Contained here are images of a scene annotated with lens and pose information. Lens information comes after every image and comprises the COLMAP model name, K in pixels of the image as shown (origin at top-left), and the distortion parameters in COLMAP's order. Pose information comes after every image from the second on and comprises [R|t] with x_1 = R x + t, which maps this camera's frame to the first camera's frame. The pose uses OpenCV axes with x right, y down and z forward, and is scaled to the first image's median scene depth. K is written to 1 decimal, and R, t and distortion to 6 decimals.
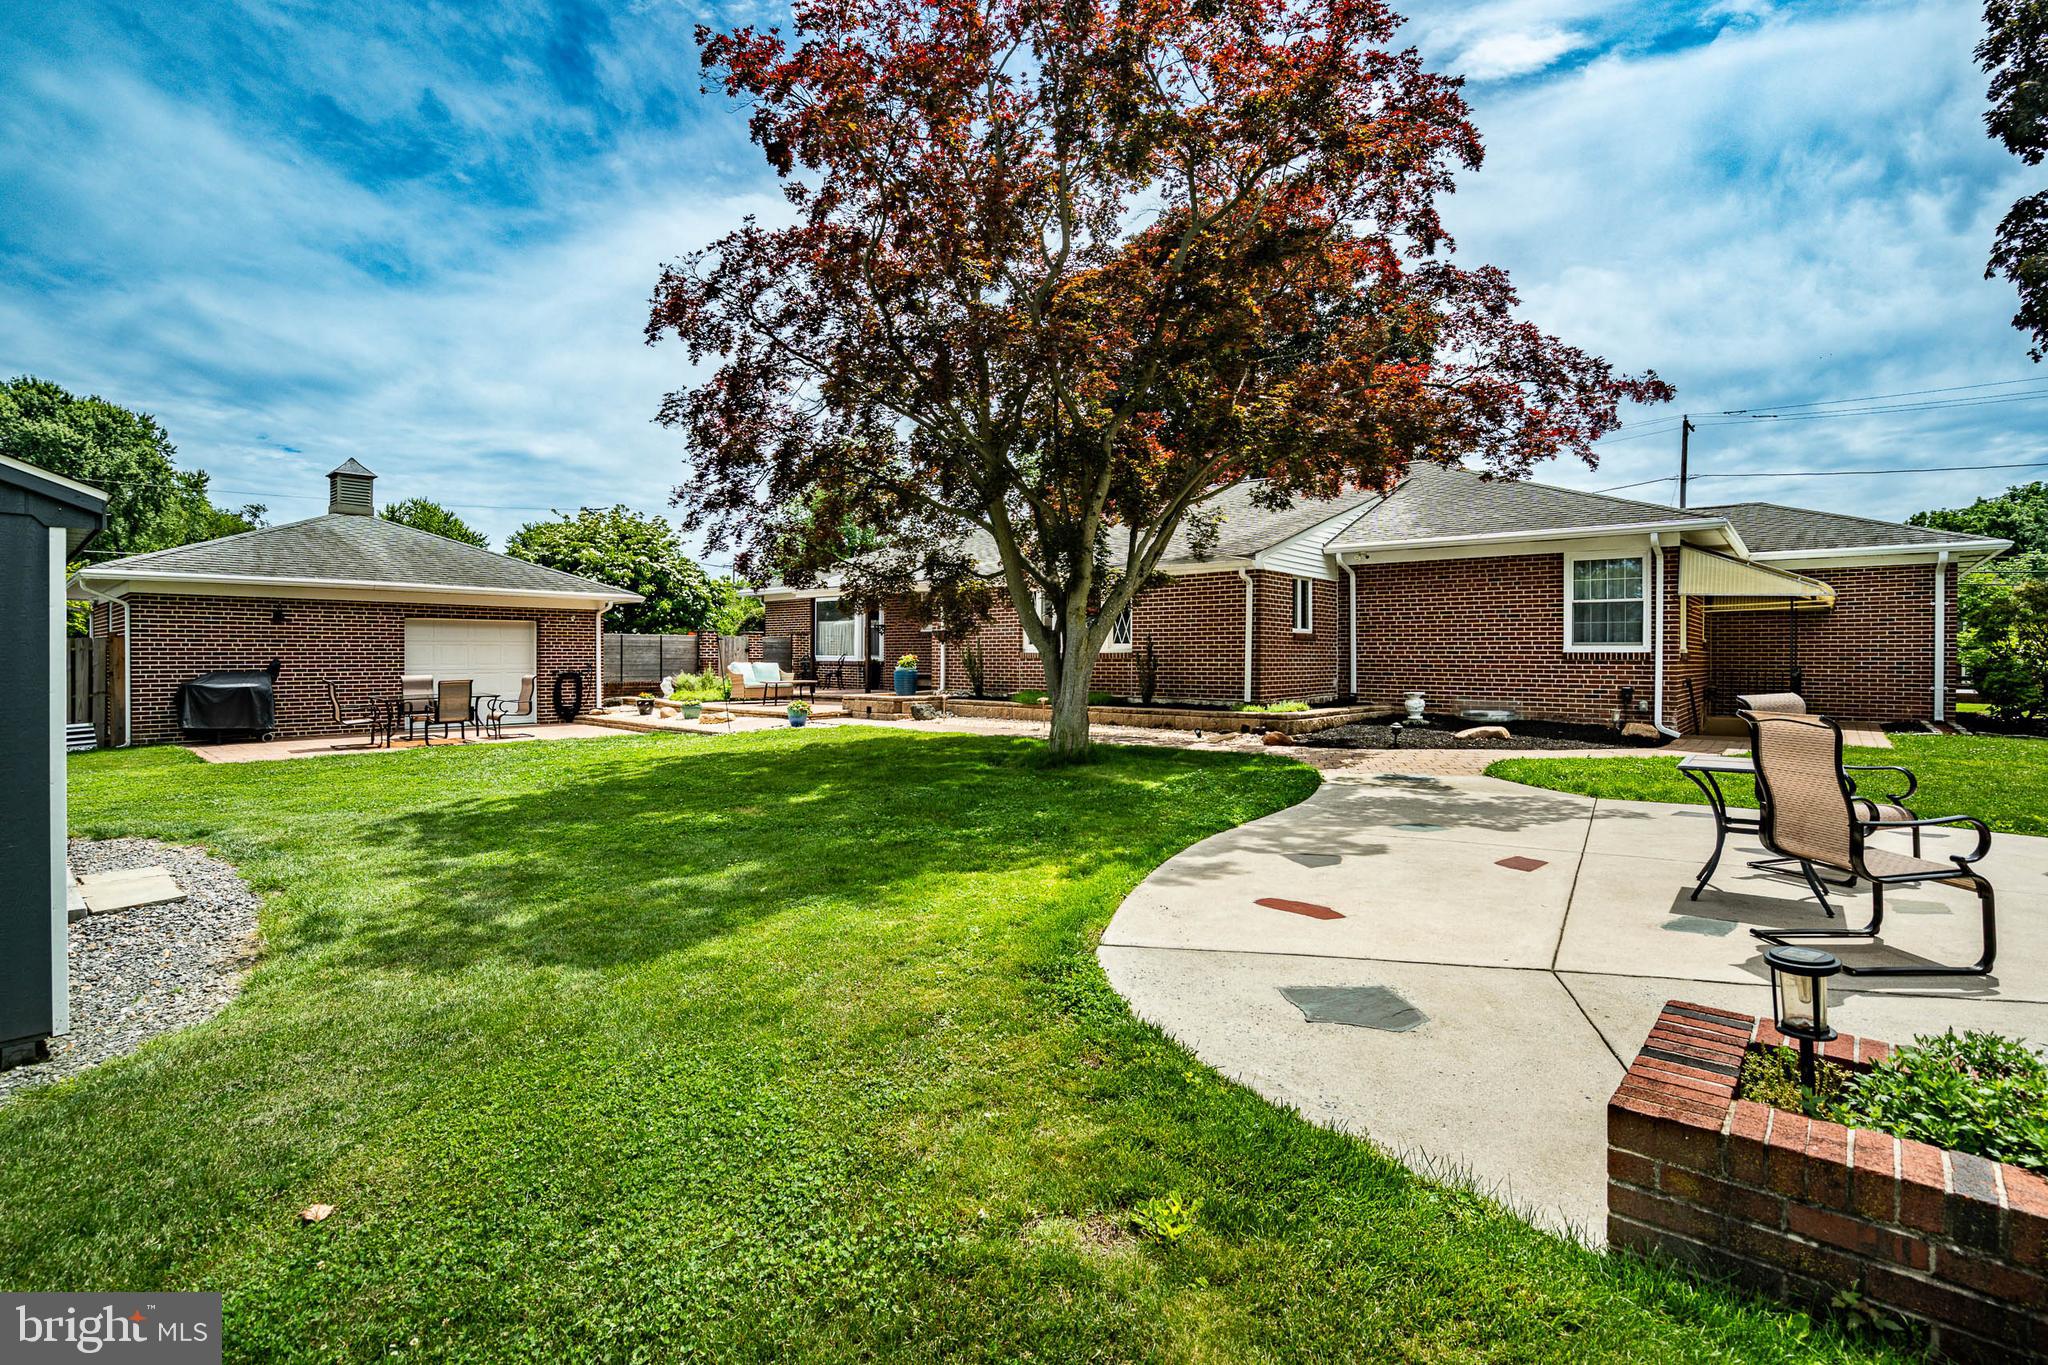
lens RADIAL K [[942.7, 0, 1024.1], [0, 942.7, 657.3], [0, 0, 1]] dist [-0.000988, -0.000040]
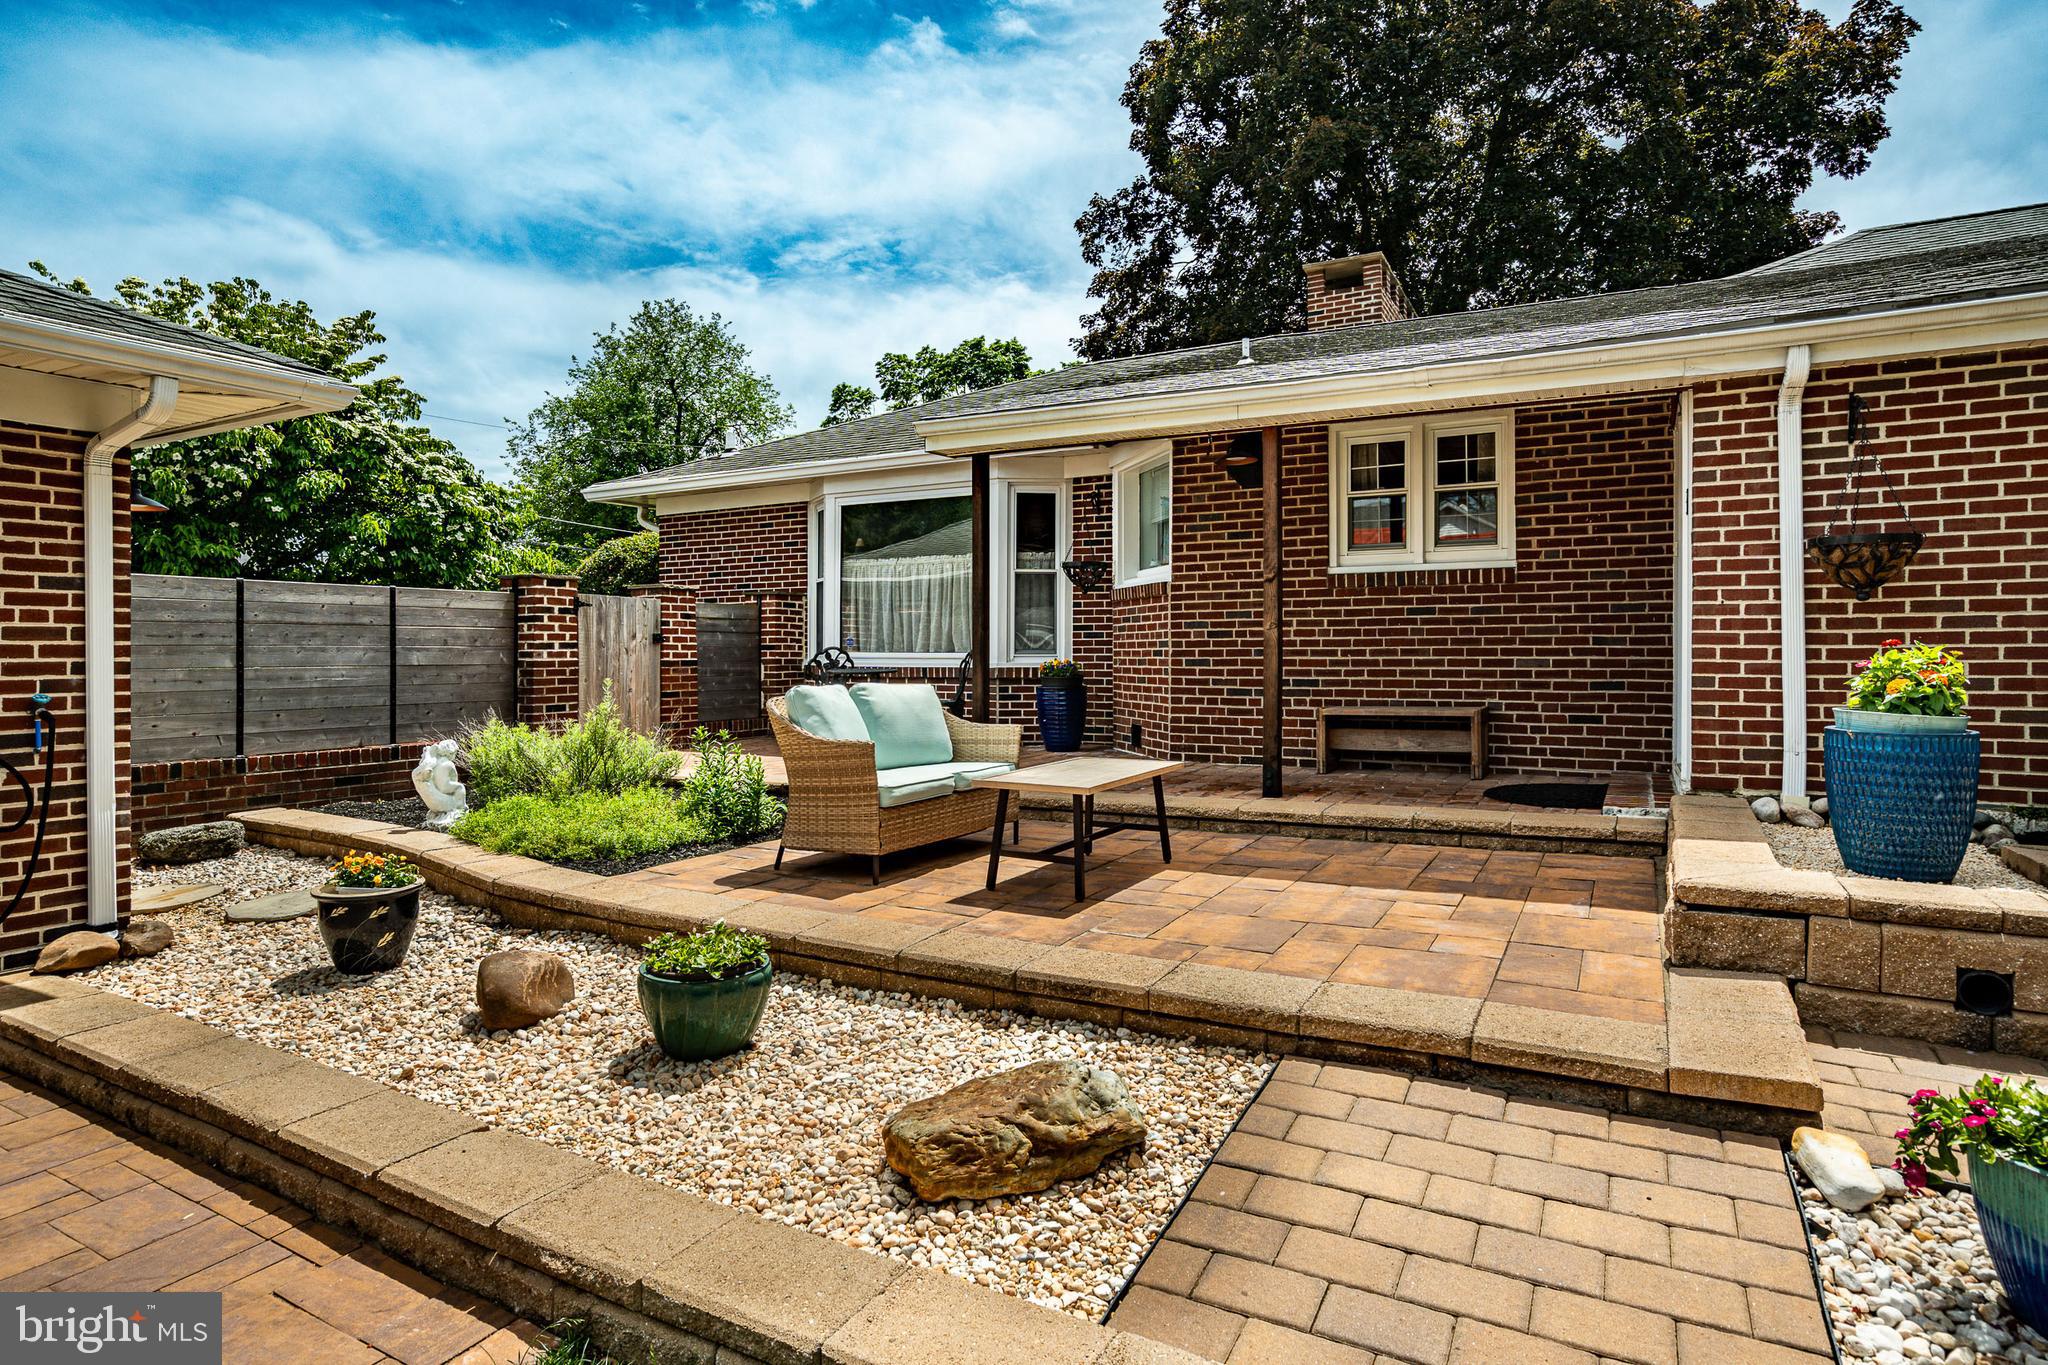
lens RADIAL K [[1135.4, 0, 1026.0], [0, 1135.4, 650.3], [0, 0, 1]] dist [0.000150, 0.012738]
pose [[0.982008, -0.002690, 0.188822, -0.255604], [0.003422, 0.999988, -0.003550, -0.001943], [-0.188810, 0.004133, 0.982005, 0.608746]]
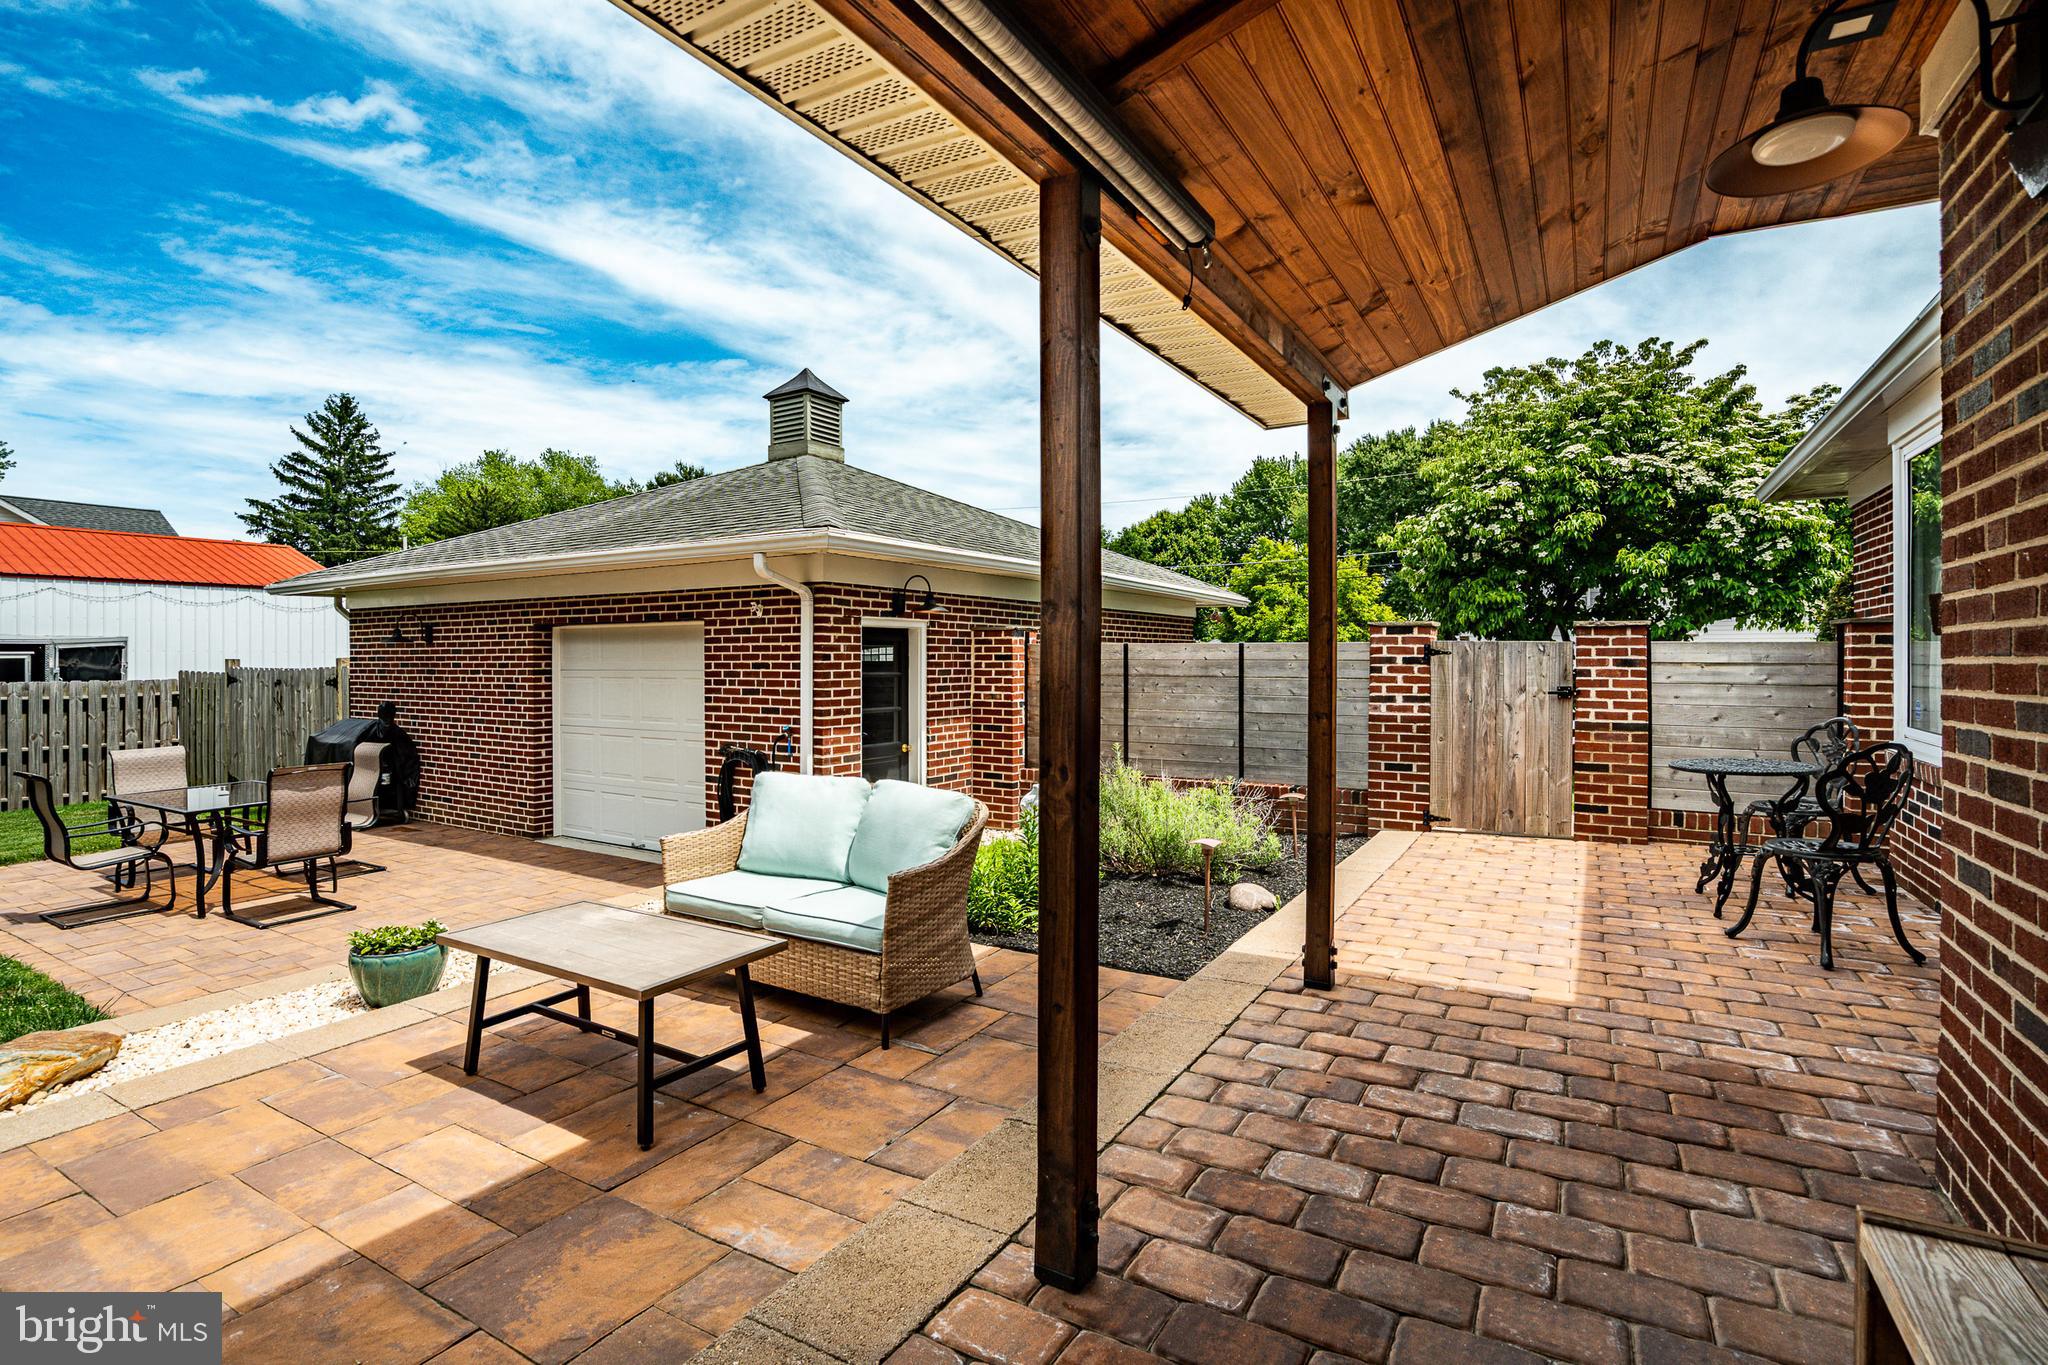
lens RADIAL K [[942.7, 0, 1024.1], [0, 942.7, 657.3], [0, 0, 1]] dist [-0.000988, -0.000040]
pose [[0.212805, 0.002332, -0.977092, -0.074605], [-0.005518, 0.999984, 0.001185, -0.018353], [0.977079, 0.005139, 0.212814, 0.845543]]
